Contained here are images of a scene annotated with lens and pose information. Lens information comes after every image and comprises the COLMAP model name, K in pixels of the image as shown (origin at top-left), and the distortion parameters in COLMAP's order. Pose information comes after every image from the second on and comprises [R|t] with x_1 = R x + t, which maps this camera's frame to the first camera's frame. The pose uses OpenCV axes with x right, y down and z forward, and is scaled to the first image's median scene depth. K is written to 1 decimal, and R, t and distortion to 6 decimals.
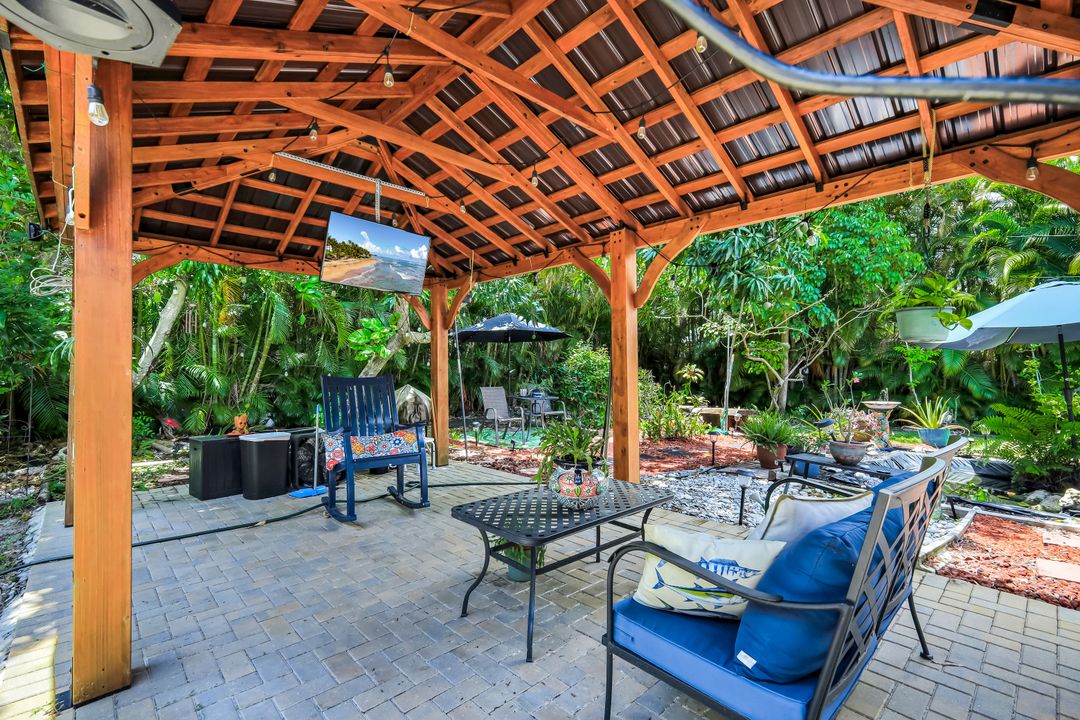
lens RADIAL K [[476.1, 0, 540.0], [0, 476.1, 360.0], [0, 0, 1]] dist [-0.000295, -0.000323]
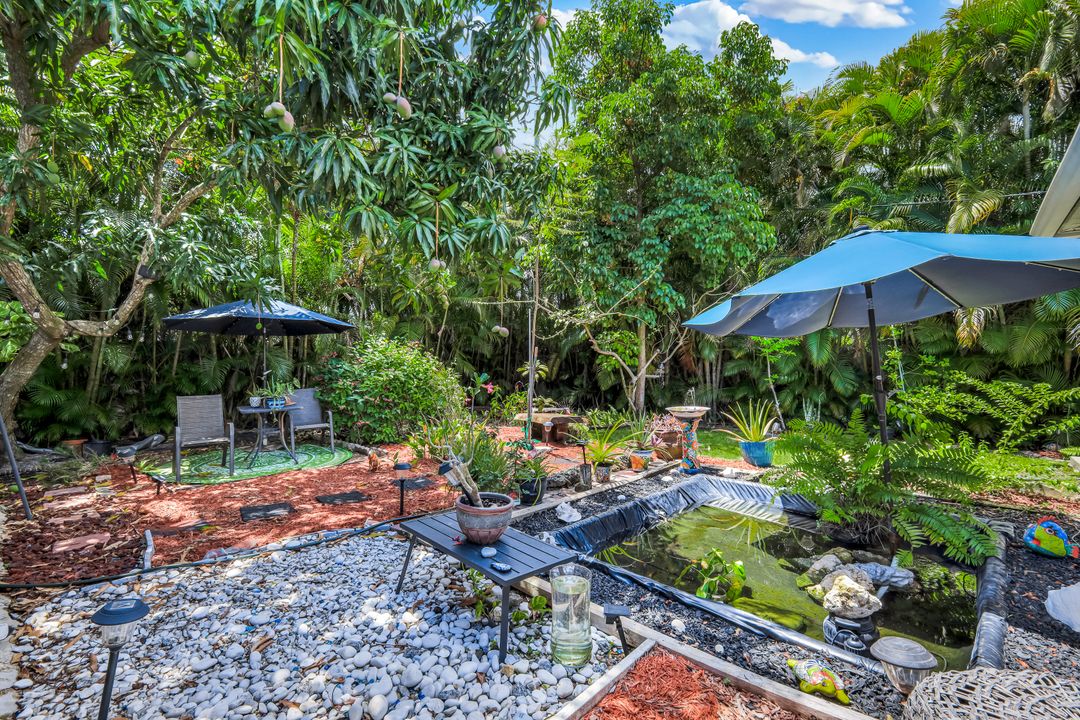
lens RADIAL K [[476.1, 0, 540.0], [0, 476.1, 360.0], [0, 0, 1]] dist [-0.000295, -0.000323]
pose [[0.995851, -0.013613, 0.089975, 0.523597], [0.012697, 0.999862, 0.010741, 0.001004], [-0.090109, -0.009554, 0.995886, 0.340581]]
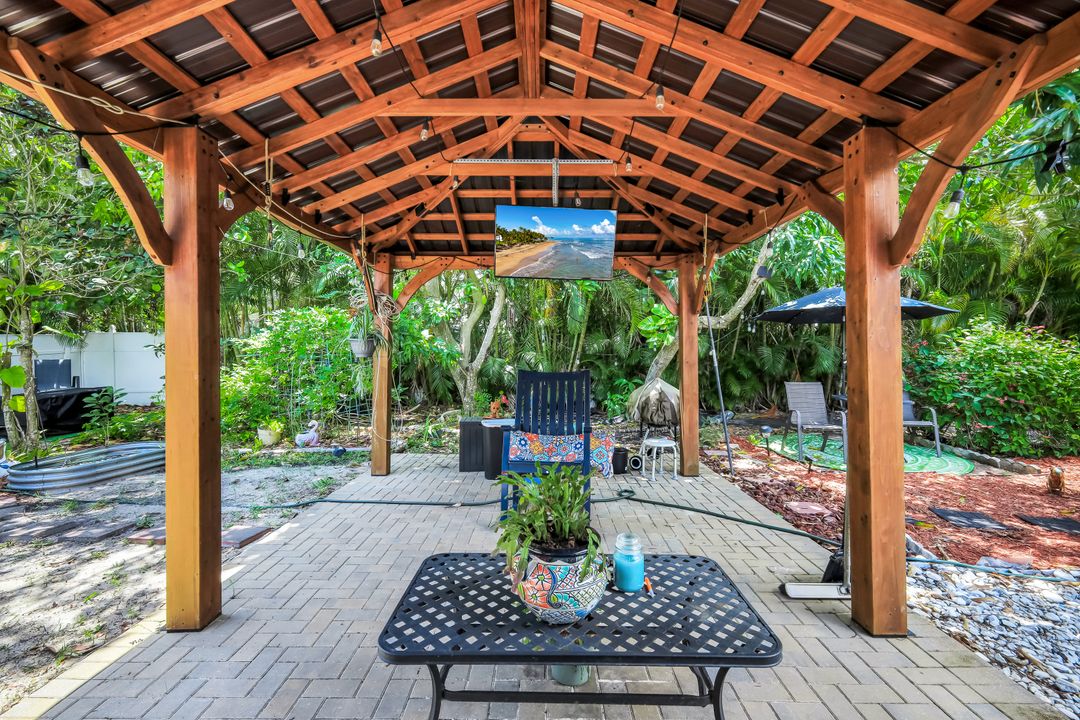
lens RADIAL K [[478.0, 0, 537.0], [0, 478.0, 342.3], [0, 0, 1]] dist [0.002410, 0.000319]
pose [[0.724652, -0.008641, -0.689060, 0.181827], [0.008380, 0.999958, -0.003727, -0.013752], [0.689064, -0.003073, 0.724694, 0.202141]]
